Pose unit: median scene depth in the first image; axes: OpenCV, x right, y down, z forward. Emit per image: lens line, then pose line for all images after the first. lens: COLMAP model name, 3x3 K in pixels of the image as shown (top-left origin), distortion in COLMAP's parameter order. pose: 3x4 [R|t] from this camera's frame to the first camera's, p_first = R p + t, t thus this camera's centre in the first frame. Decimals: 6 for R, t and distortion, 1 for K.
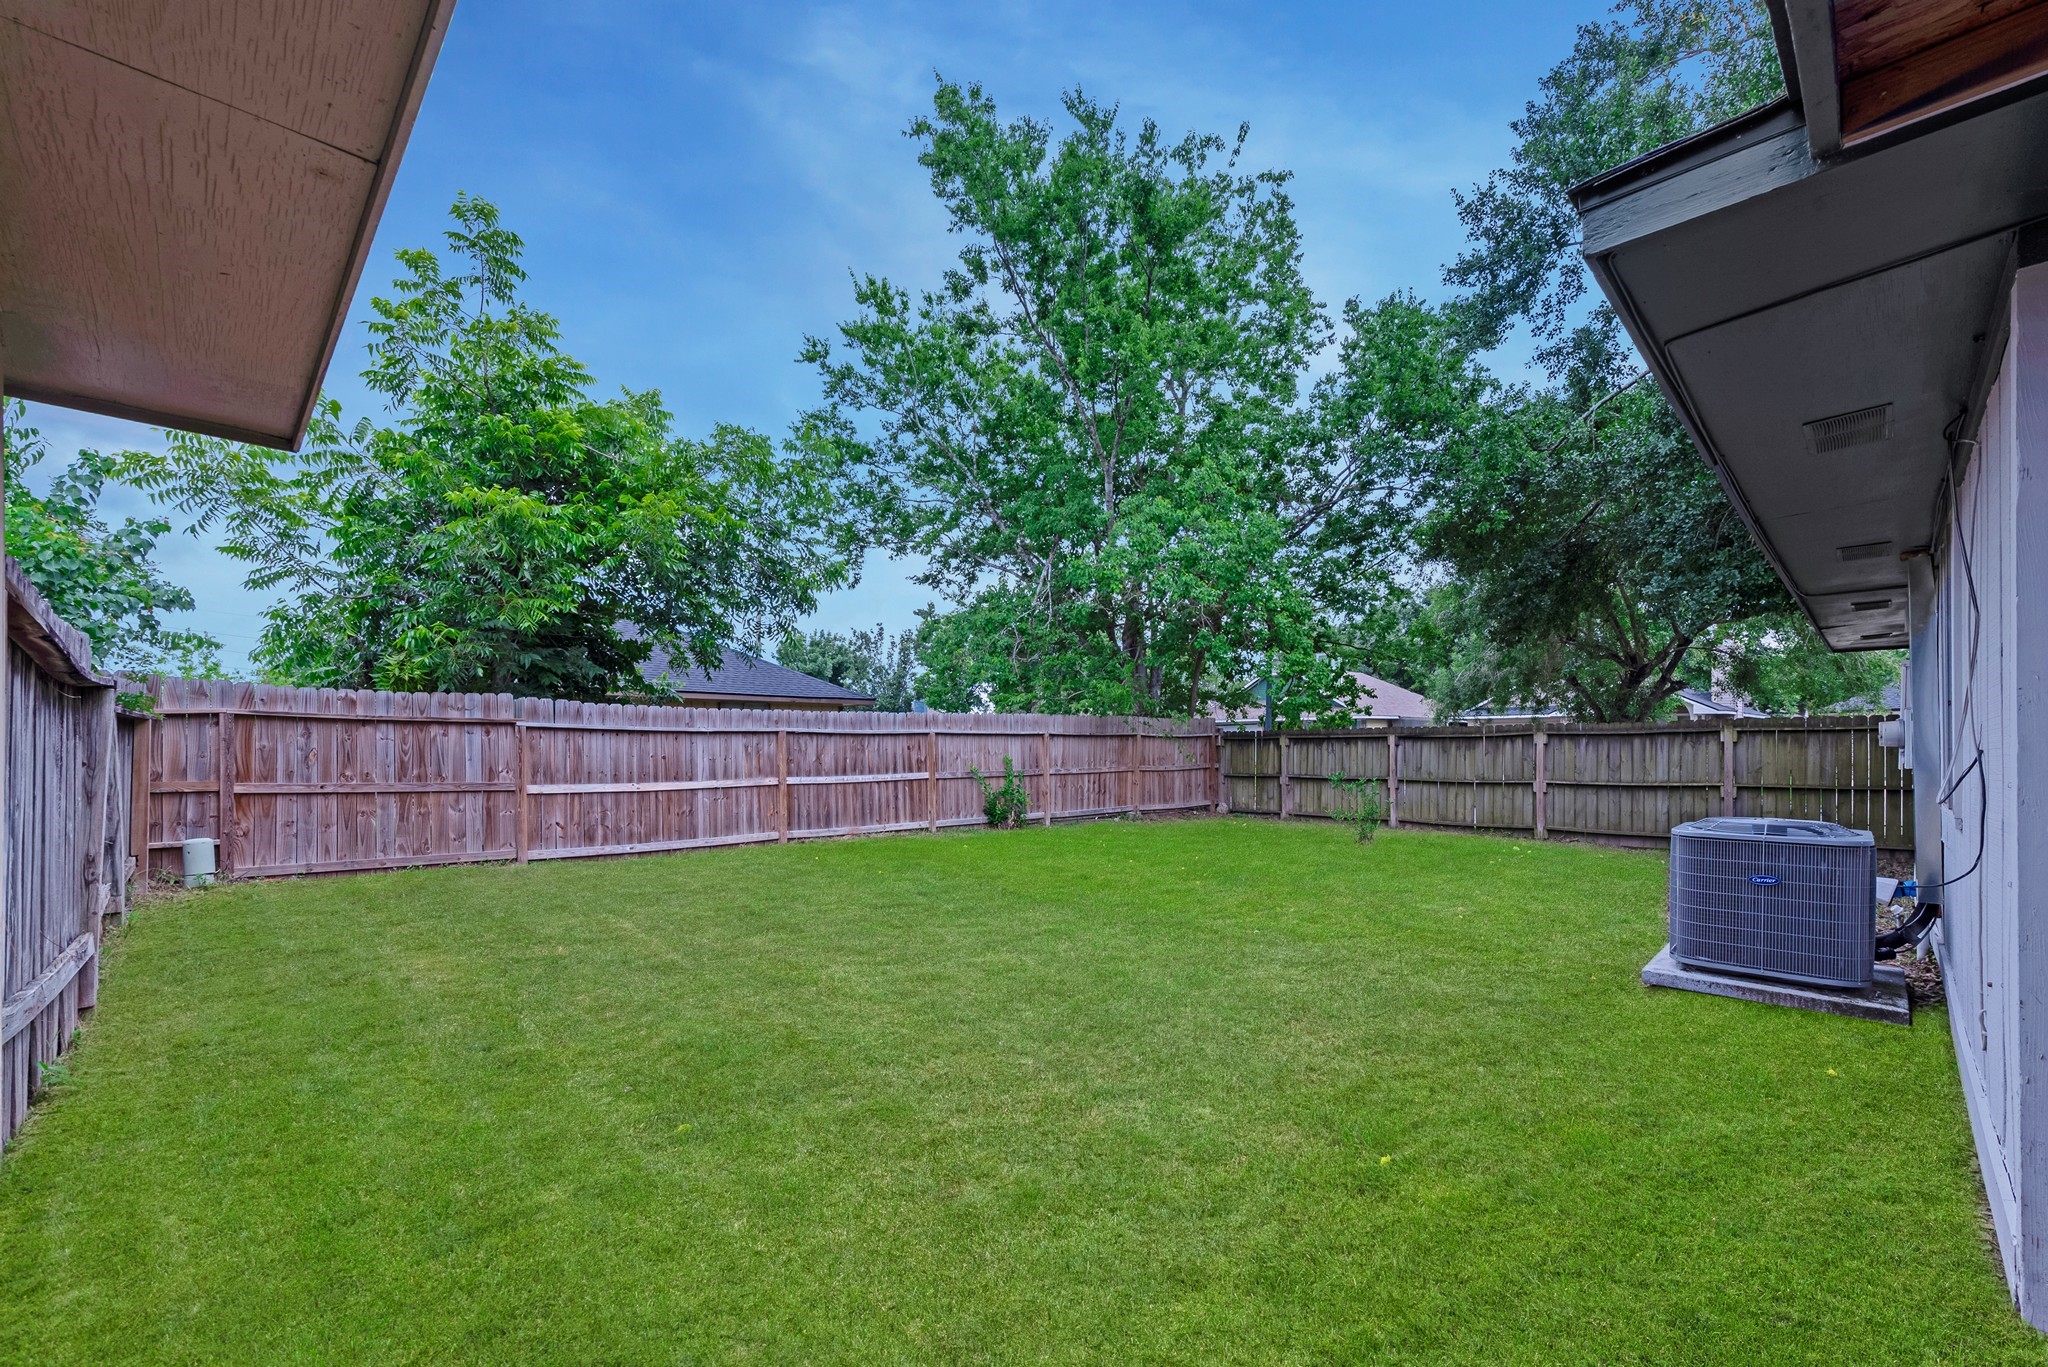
lens RADIAL K [[849.7, 0, 1023.3], [0, 849.7, 767.5], [0, 0, 1]] dist [0.000711, -0.000598]
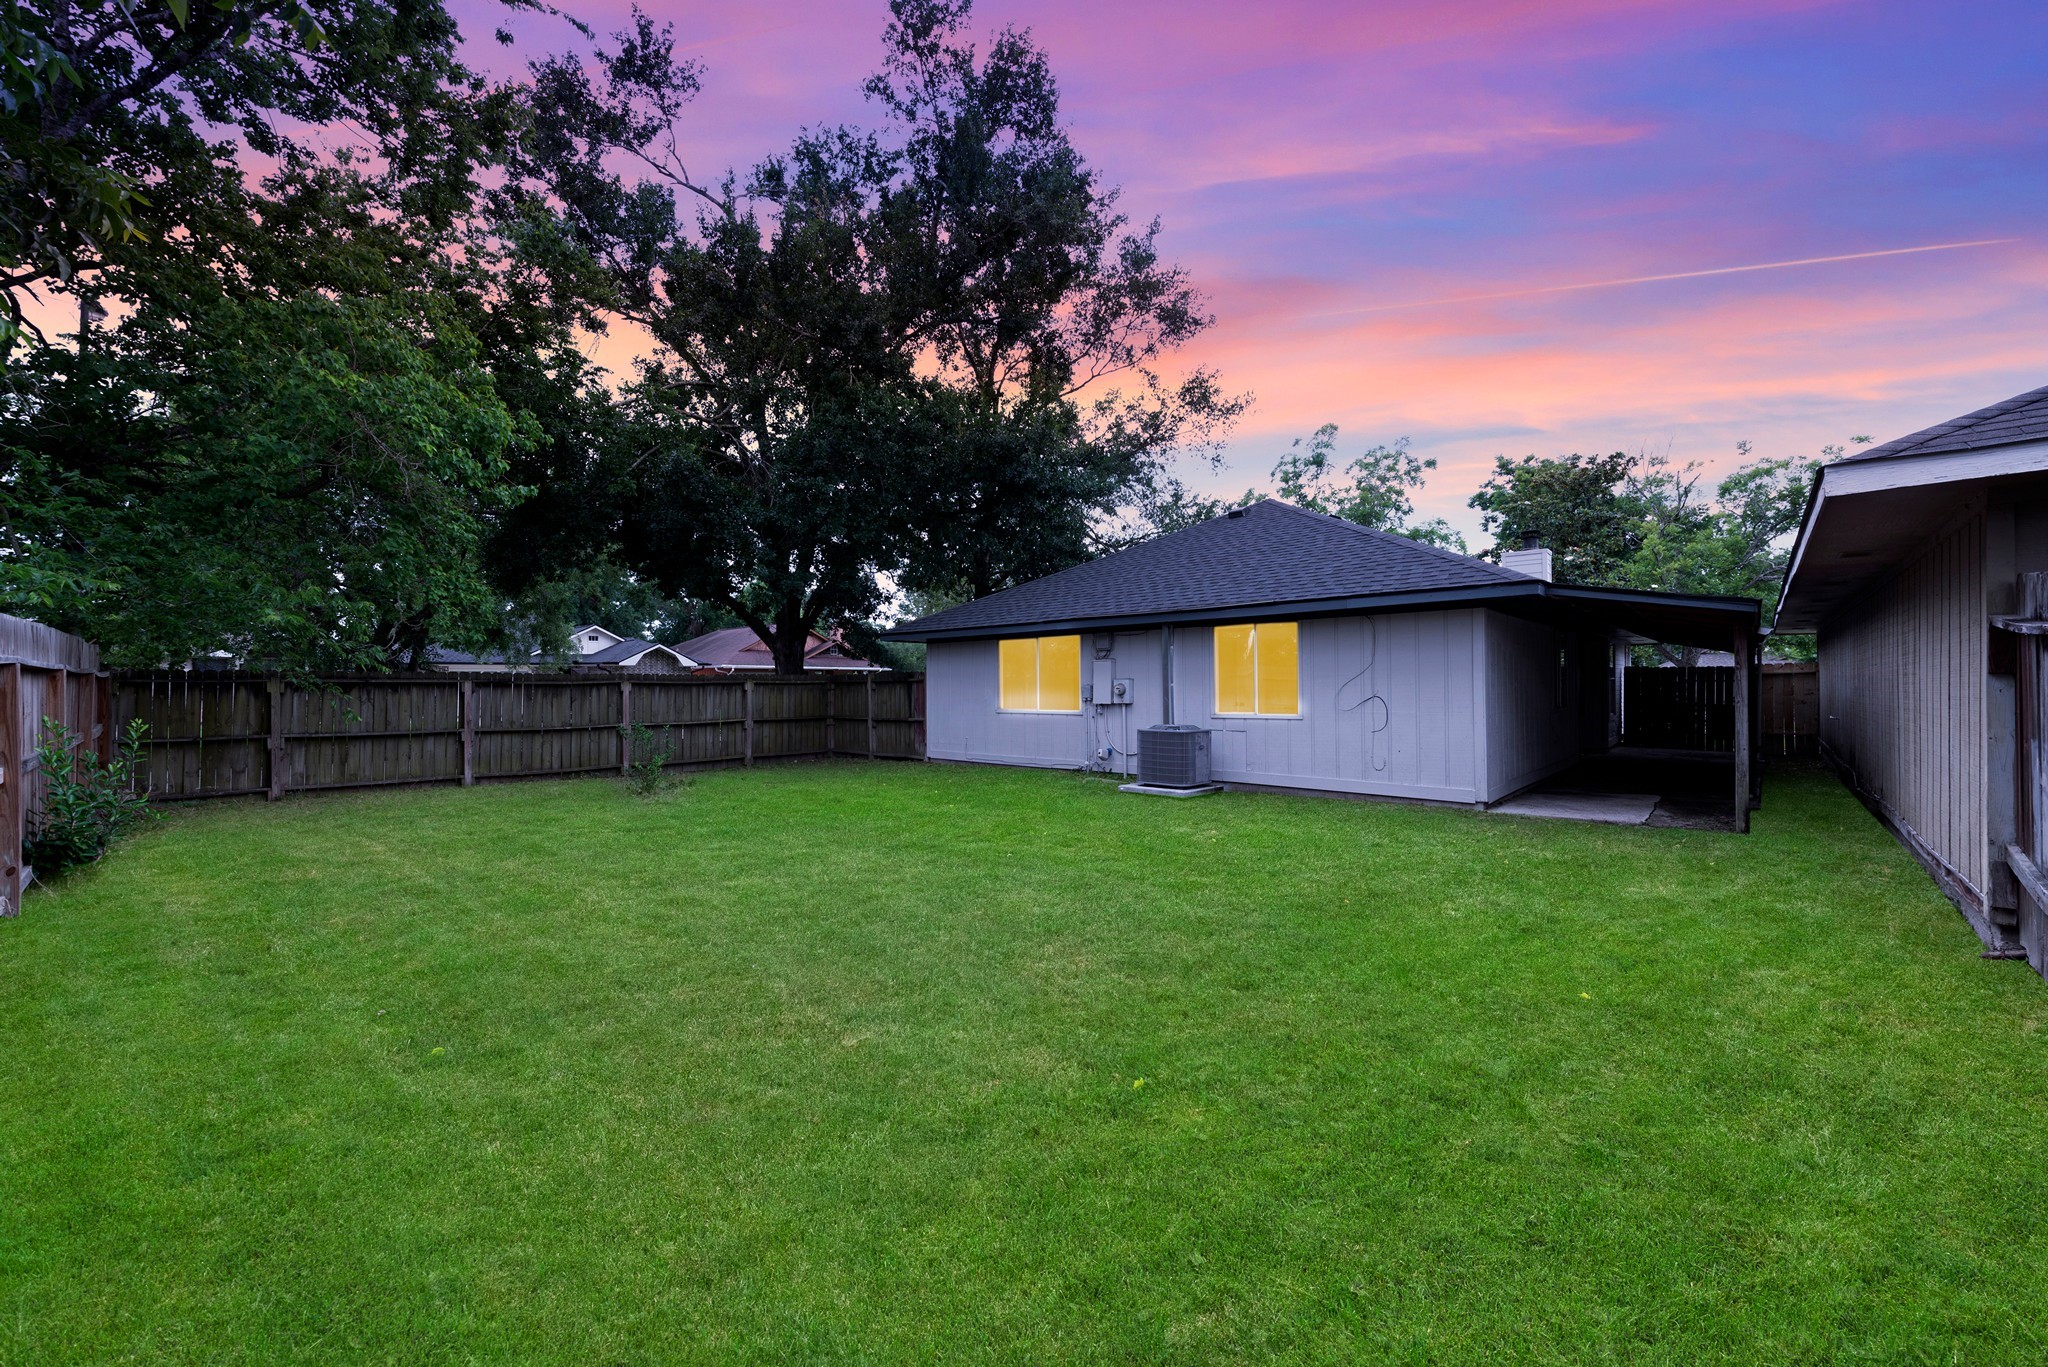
lens RADIAL K [[851.1, 0, 1024.0], [0, 851.1, 683.5], [0, 0, 1]] dist [0.001292, -0.000271]
pose [[1.000000, 0.000180, -0.000335, 0.291691], [-0.000180, 0.999999, 0.001597, -0.010532], [0.000335, -0.001597, 0.999999, -0.001763]]
